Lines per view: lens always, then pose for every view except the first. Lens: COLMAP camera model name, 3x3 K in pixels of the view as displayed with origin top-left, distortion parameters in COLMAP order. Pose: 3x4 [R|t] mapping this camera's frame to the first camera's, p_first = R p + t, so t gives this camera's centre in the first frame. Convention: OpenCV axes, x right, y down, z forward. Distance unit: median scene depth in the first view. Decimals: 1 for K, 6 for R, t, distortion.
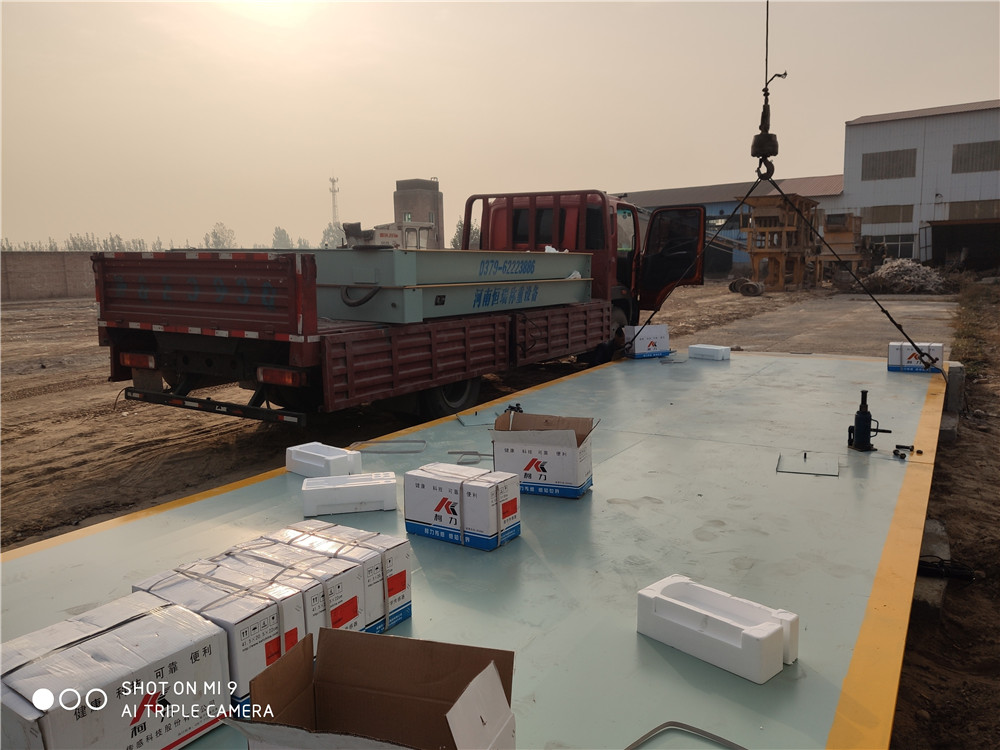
lens RADIAL K [[754.3, 0, 487.3], [0, 754.3, 376.4], [0, 0, 1]] dist [-0.001112, -0.004672]
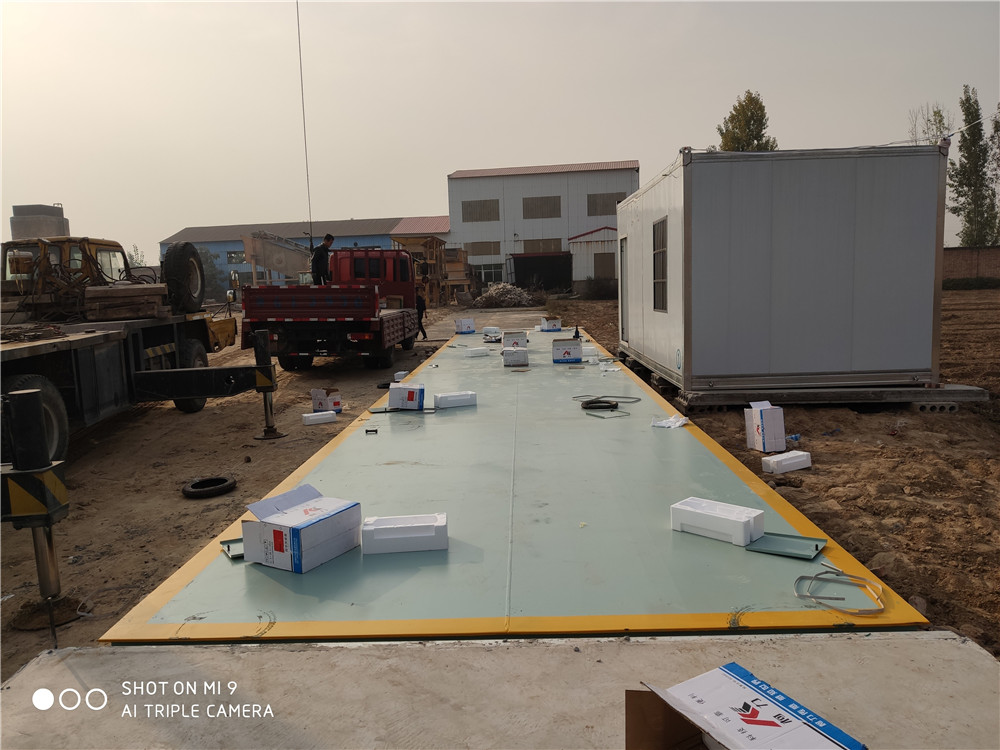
lens RADIAL K [[762.8, 0, 500.0], [0, 762.8, 375.0], [0, 0, 1]] dist [0.074083, -0.119821]
pose [[0.862308, -0.072985, 0.501097, -0.125592], [0.091398, 0.995739, -0.012252, 0.021607], [-0.498067, 0.056364, 0.865305, -0.147843]]
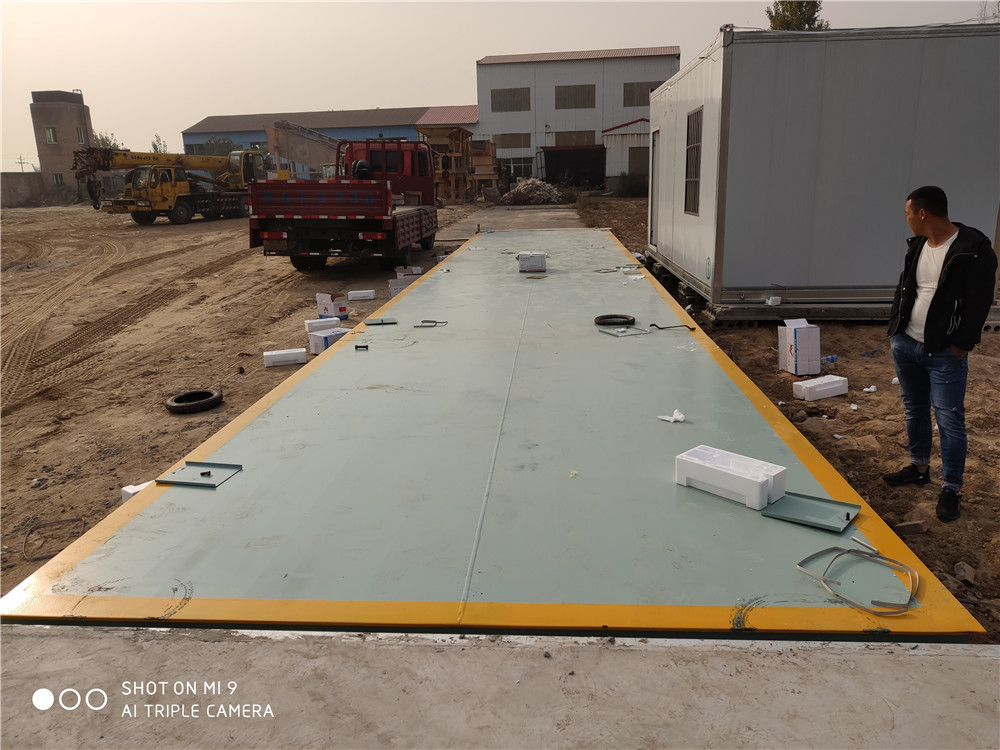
lens RADIAL K [[768.4, 0, 501.7], [0, 768.4, 371.3], [0, 0, 1]] dist [0.025387, -0.035587]
pose [[0.880939, -0.119169, 0.457979, -0.116903], [0.076450, 0.990900, 0.110786, 0.019903], [-0.467013, -0.062583, 0.882033, -0.140149]]
